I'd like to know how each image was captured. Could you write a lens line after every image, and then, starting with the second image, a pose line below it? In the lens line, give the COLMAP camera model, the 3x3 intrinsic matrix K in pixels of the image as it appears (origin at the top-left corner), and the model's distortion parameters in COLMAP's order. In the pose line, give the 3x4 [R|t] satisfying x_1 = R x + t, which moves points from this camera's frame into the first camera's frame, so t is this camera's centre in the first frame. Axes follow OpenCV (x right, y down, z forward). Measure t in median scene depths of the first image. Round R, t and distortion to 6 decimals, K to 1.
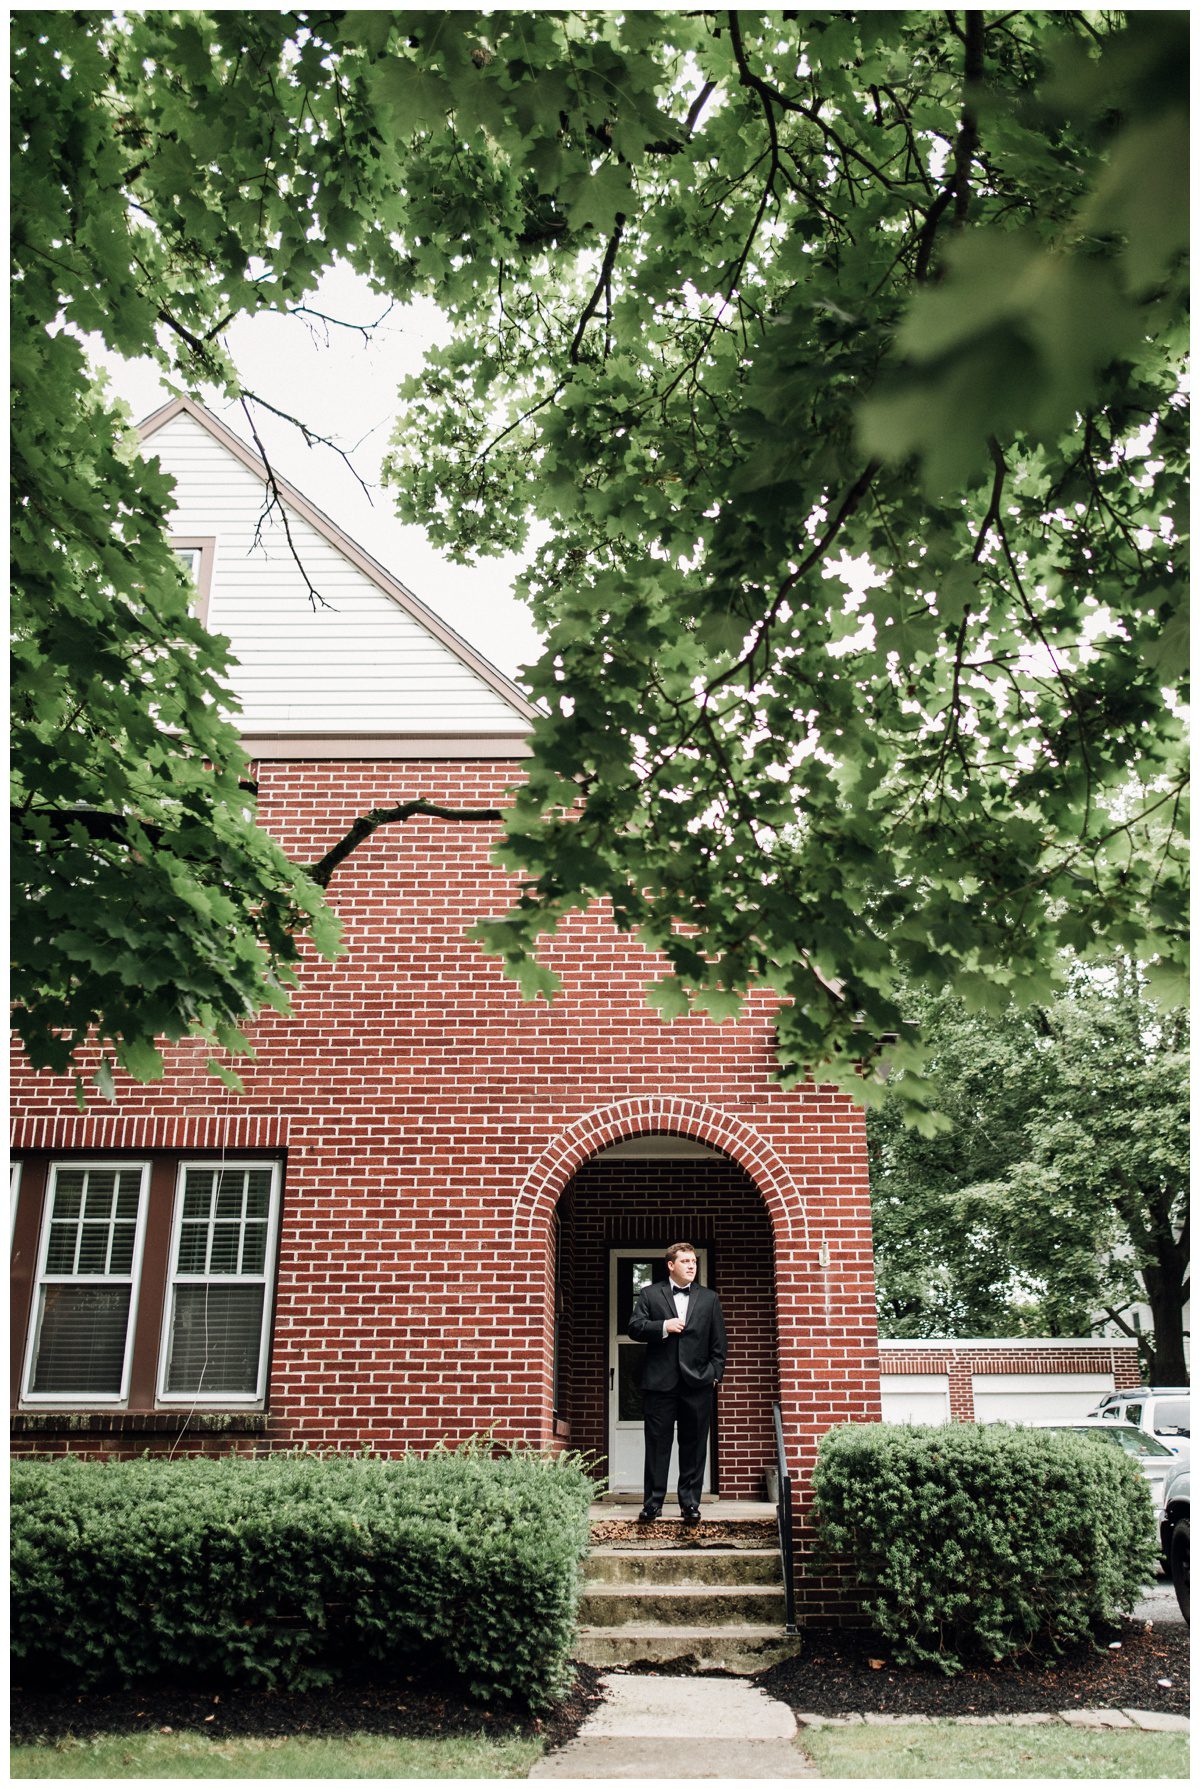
lens RADIAL K [[1301.8, 0, 658.5], [0, 1301.8, 894.3], [0, 0, 1]] dist [-0.004165, 0.007956]
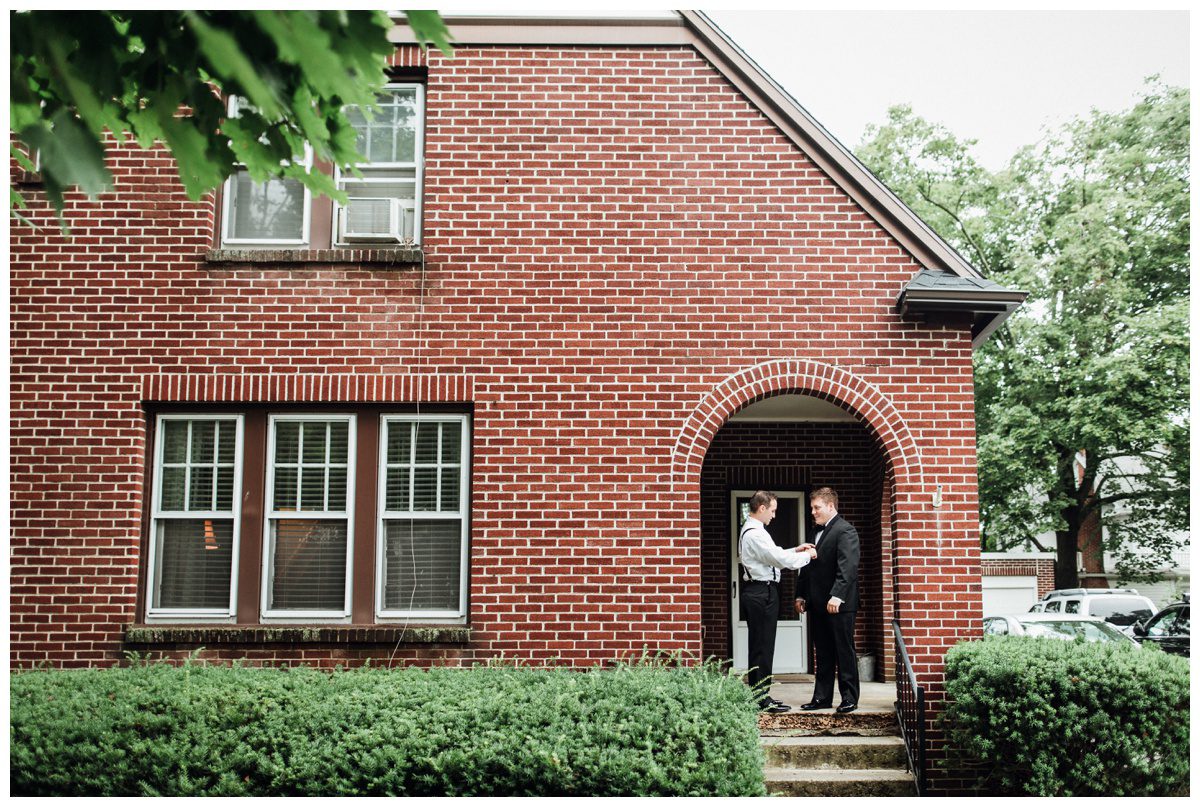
lens RADIAL K [[873.2, 0, 599.8], [0, 873.2, 404.8], [0, 0, 1]] dist [-0.004165, 0.007956]
pose [[0.990215, -0.011044, -0.139115, -0.069833], [0.033864, 0.986084, 0.162760, 0.074739], [0.135382, -0.165879, 0.976809, 0.268032]]
